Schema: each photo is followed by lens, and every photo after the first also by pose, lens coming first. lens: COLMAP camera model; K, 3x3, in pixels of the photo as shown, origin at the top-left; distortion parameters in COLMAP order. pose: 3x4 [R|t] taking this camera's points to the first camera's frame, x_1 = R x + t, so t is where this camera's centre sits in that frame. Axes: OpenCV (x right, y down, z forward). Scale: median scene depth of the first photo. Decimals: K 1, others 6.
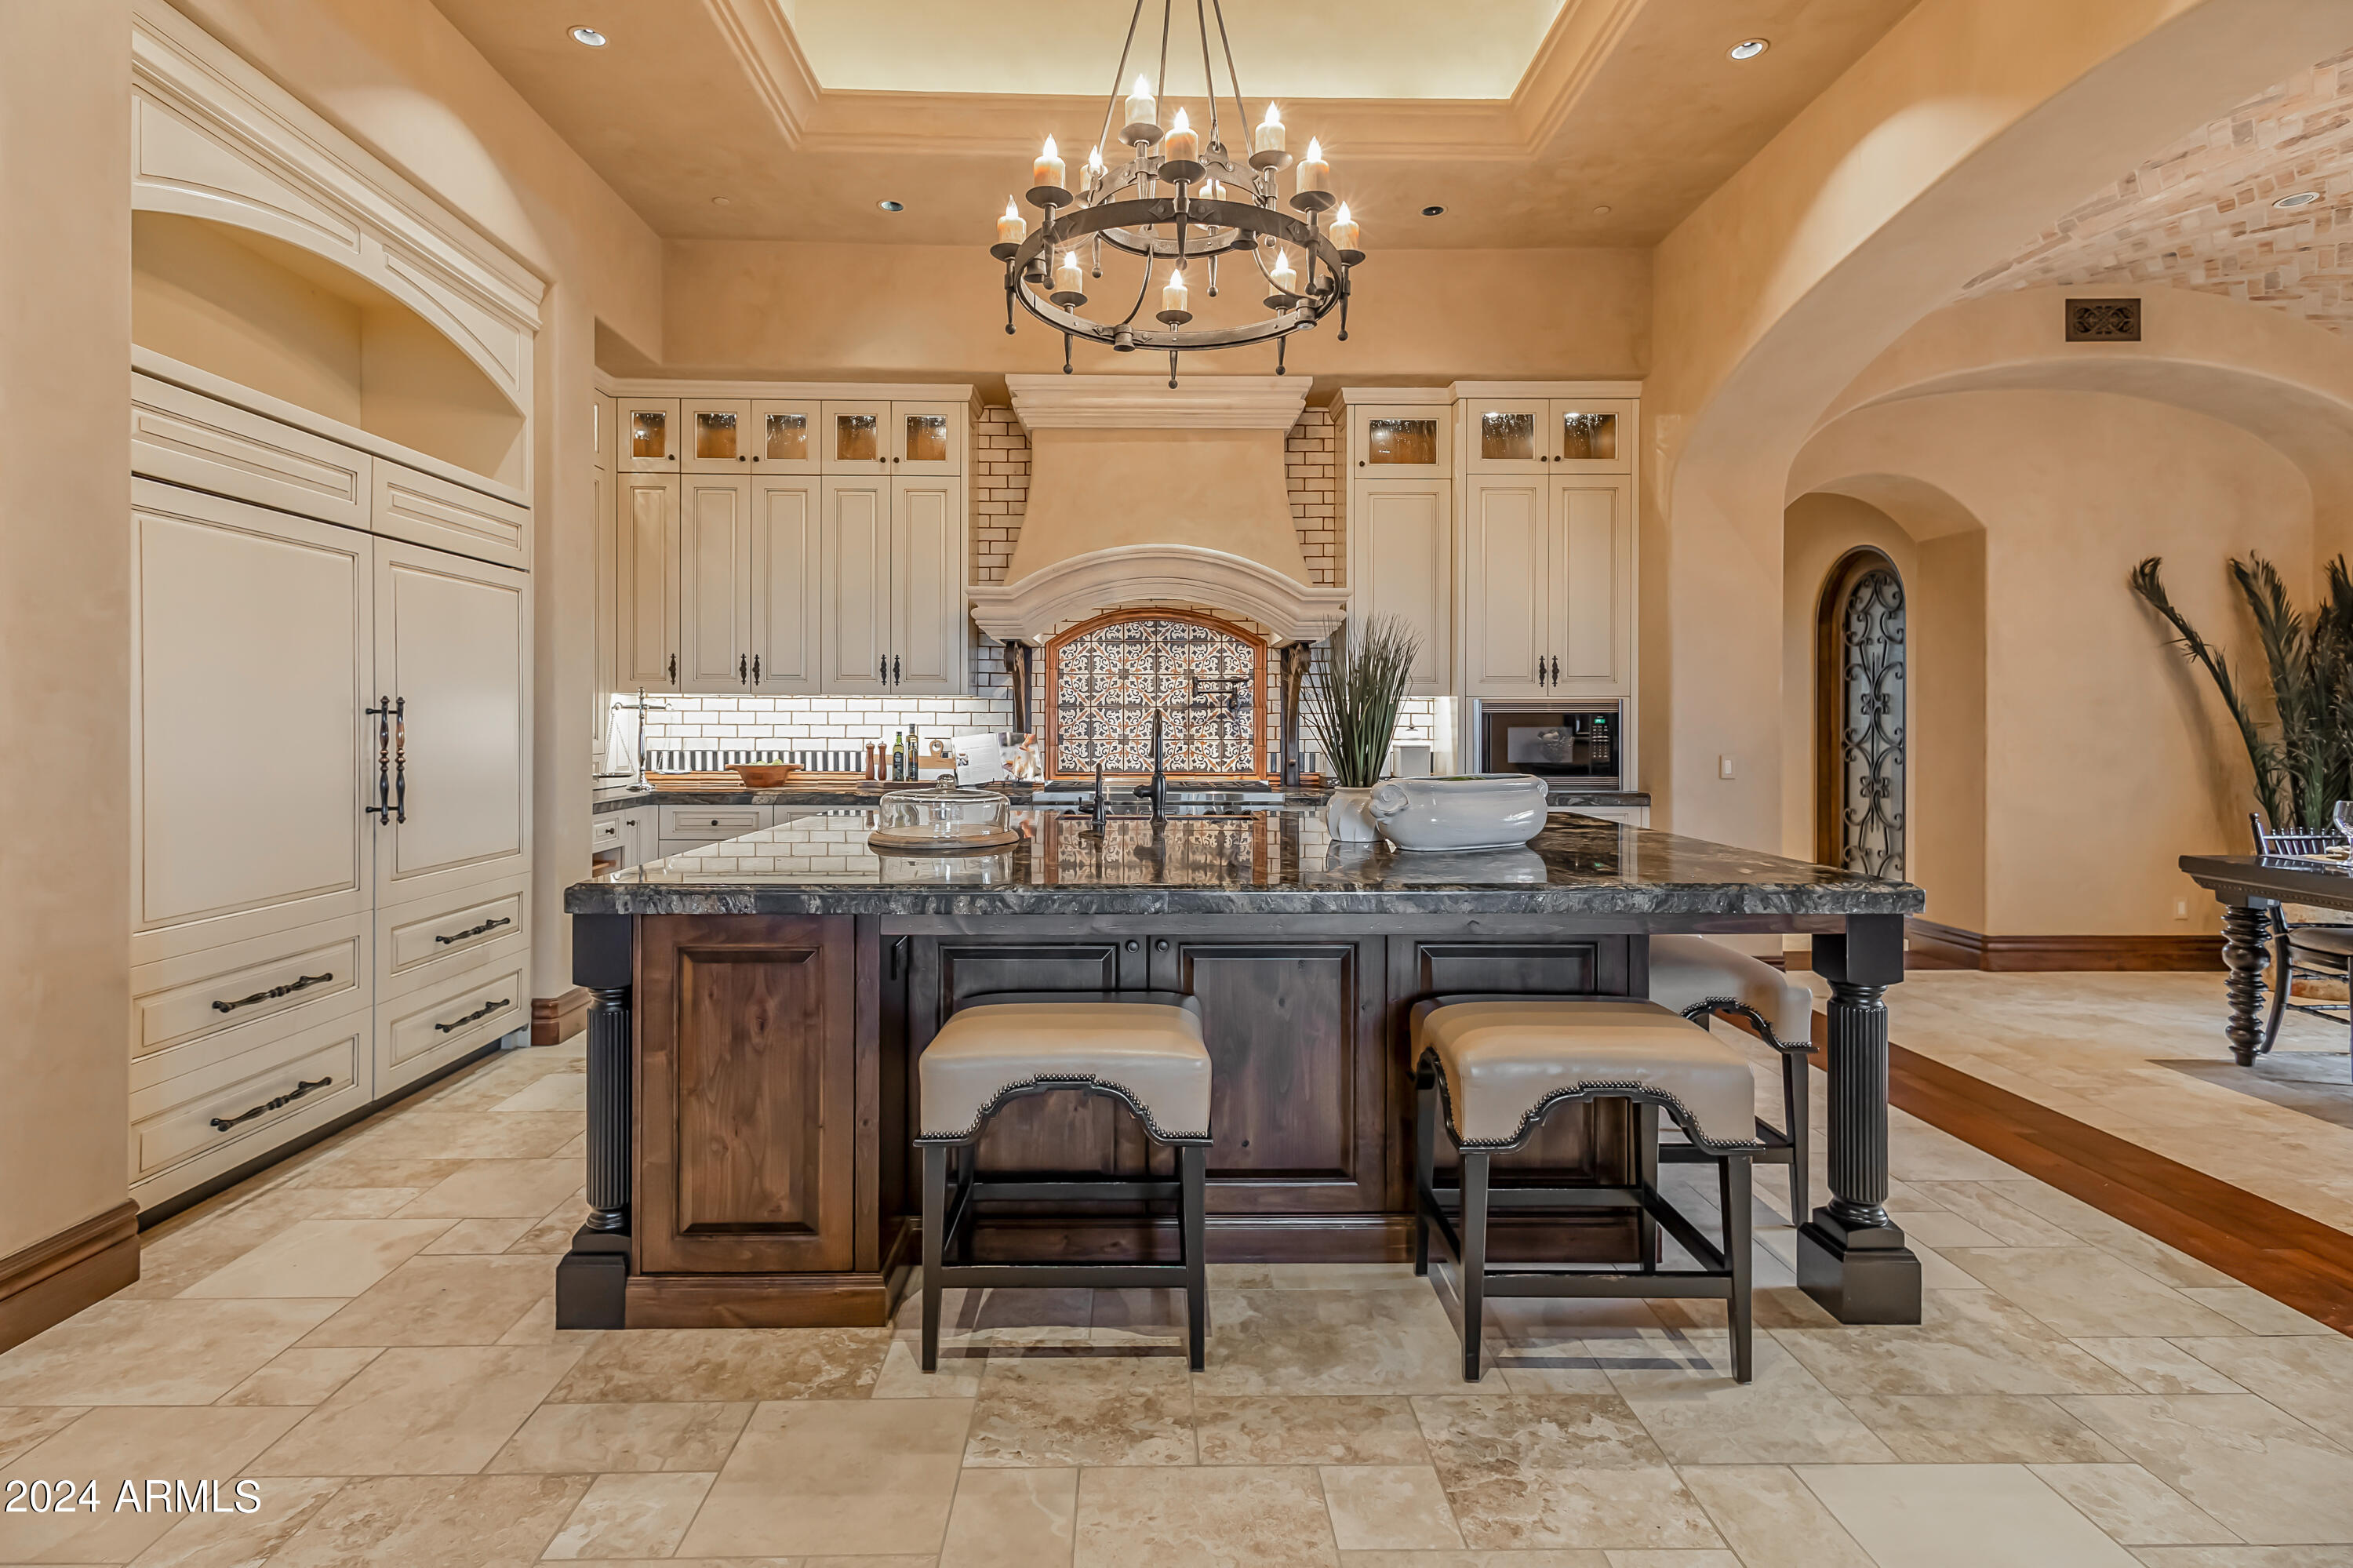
lens RADIAL K [[1133.8, 0, 1164.3], [0, 1133.8, 733.3], [0, 0, 1]] dist [0.005656, -0.002136]
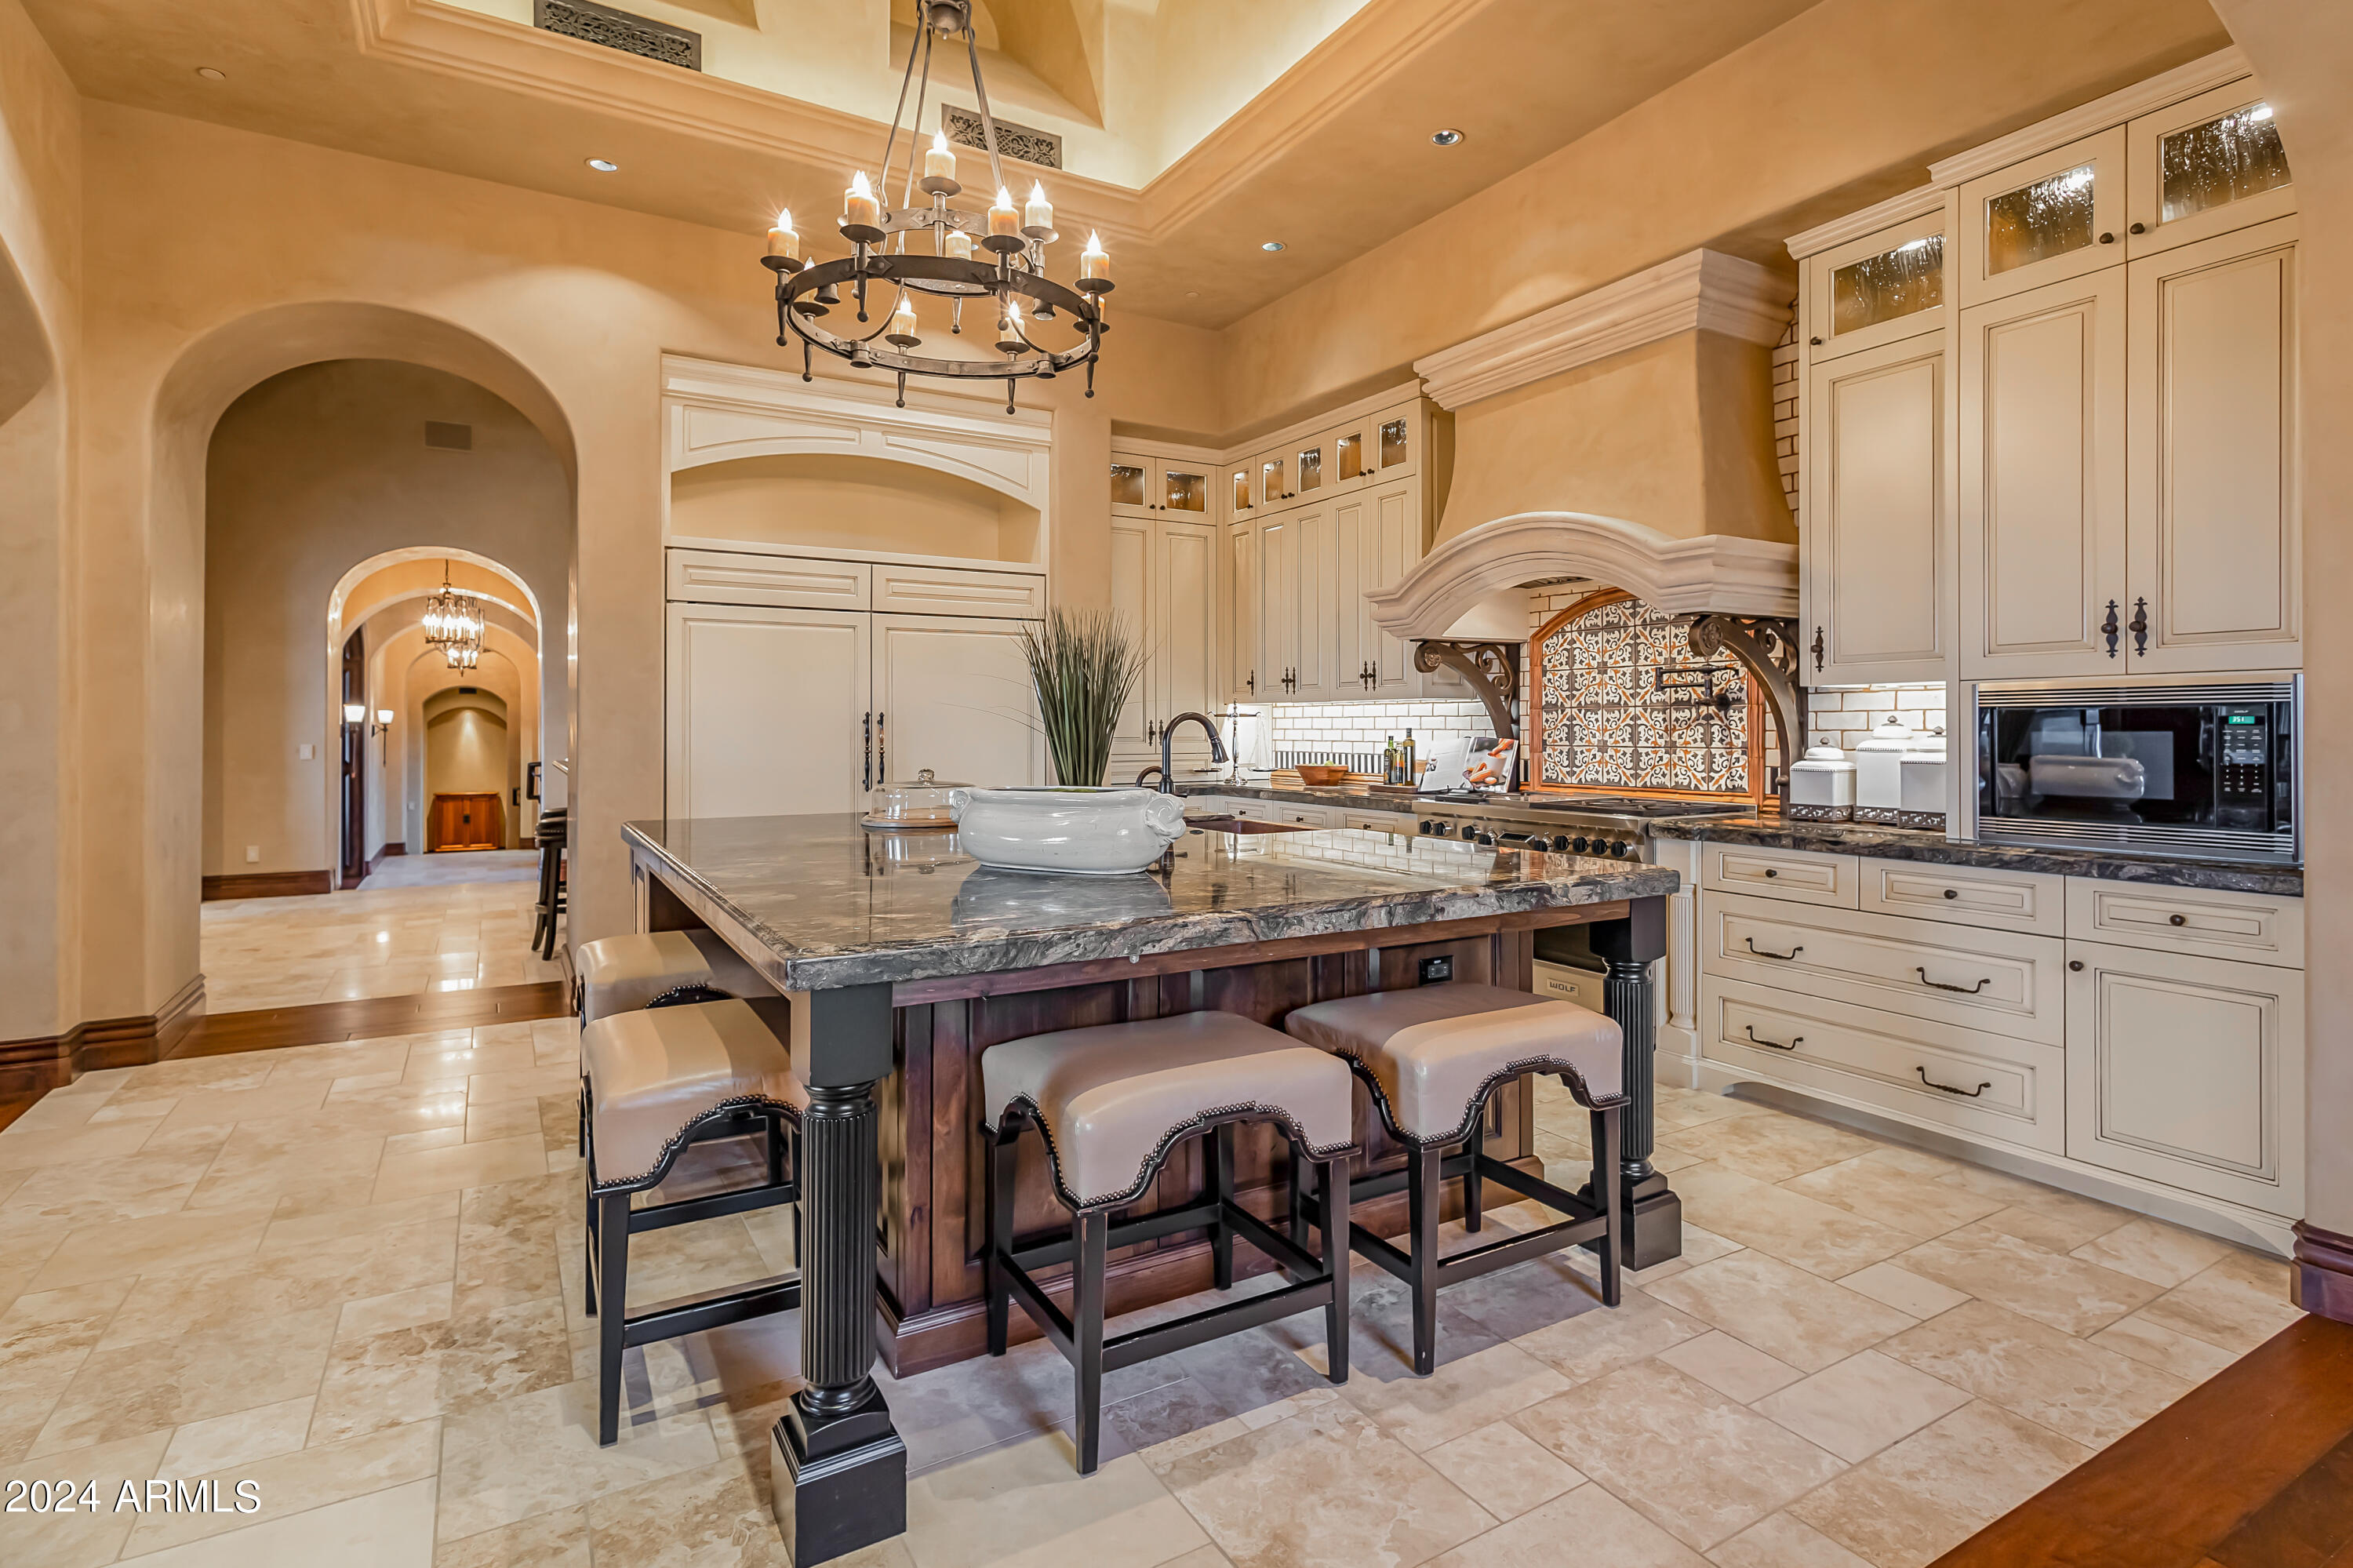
lens RADIAL K [[1133.8, 0, 1203.3], [0, 1133.8, 730.6], [0, 0, 1]] dist [0.005656, -0.002136]
pose [[0.521307, -0.000954, -0.853369, 0.549622], [-0.004849, 0.999980, -0.004080, -0.001330], [0.853356, 0.006265, 0.521292, 0.330954]]
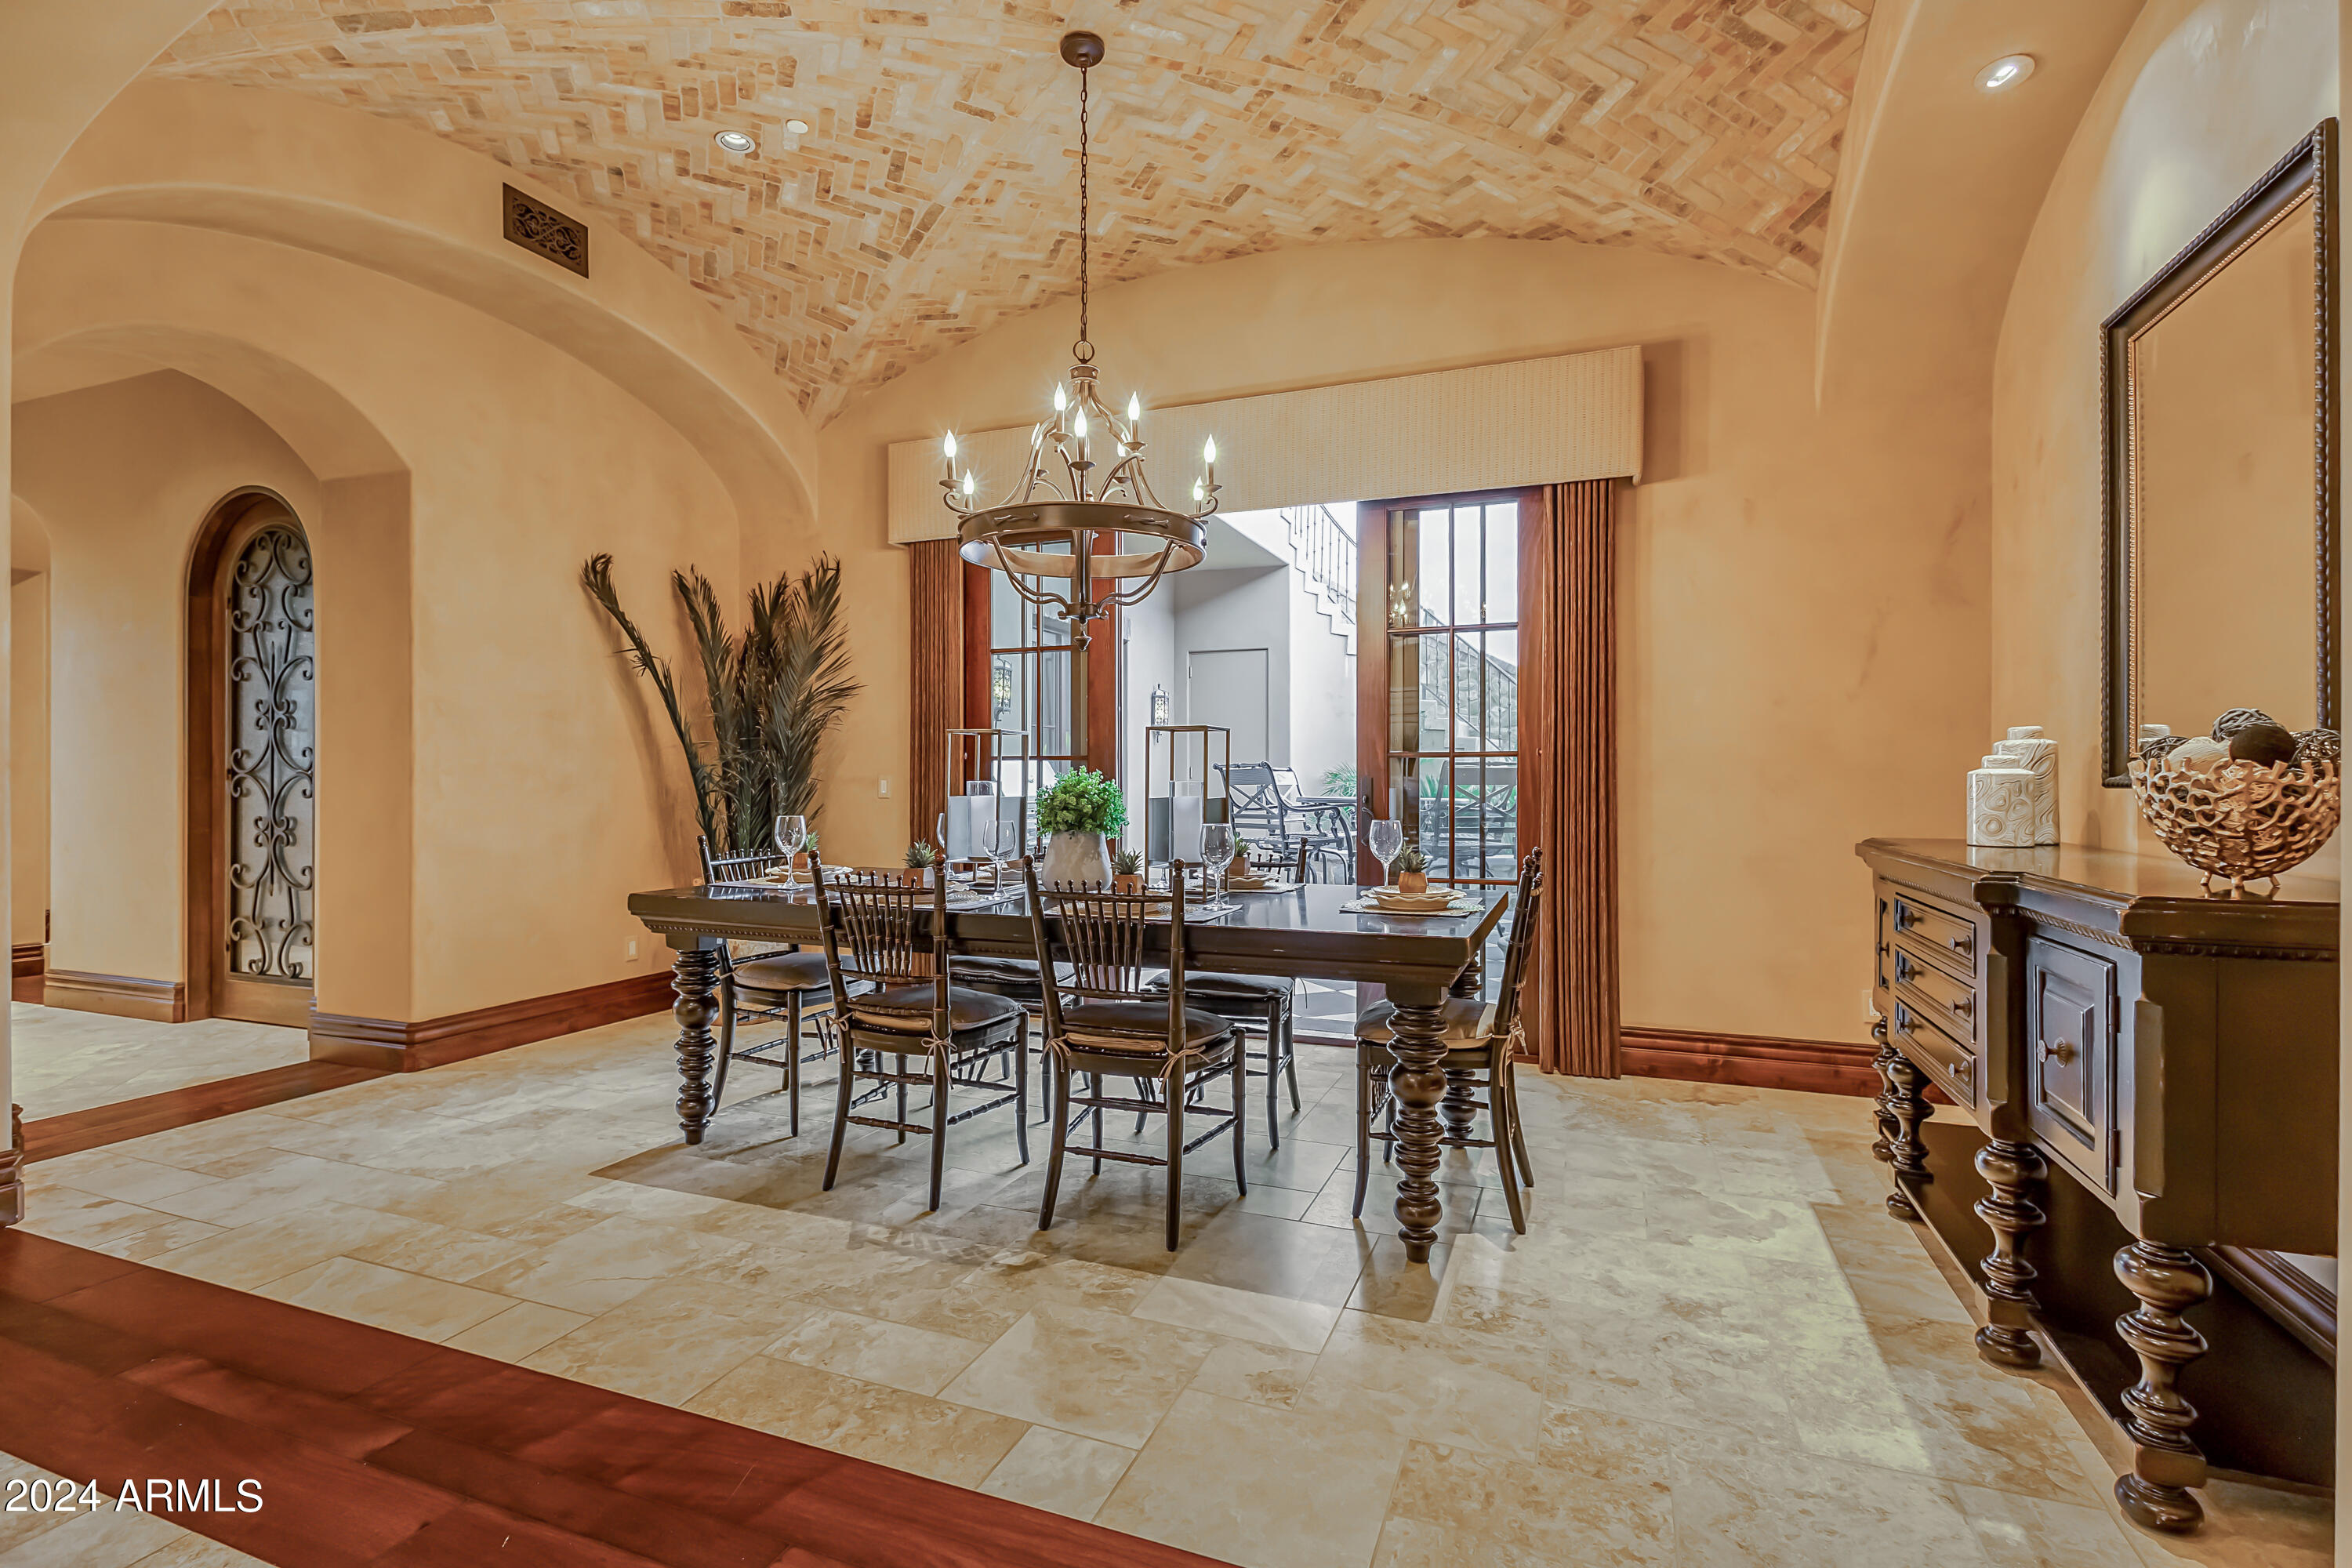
lens RADIAL K [[1133.3, 0, 1188.1], [0, 1133.3, 778.0], [0, 0, 1]] dist [0.005656, -0.002136]
pose [[0.378714, 0.000226, 0.925514, 0.231935], [0.004432, 0.999988, -0.002058, 0.022657], [-0.925503, 0.004881, 0.378708, 0.254821]]
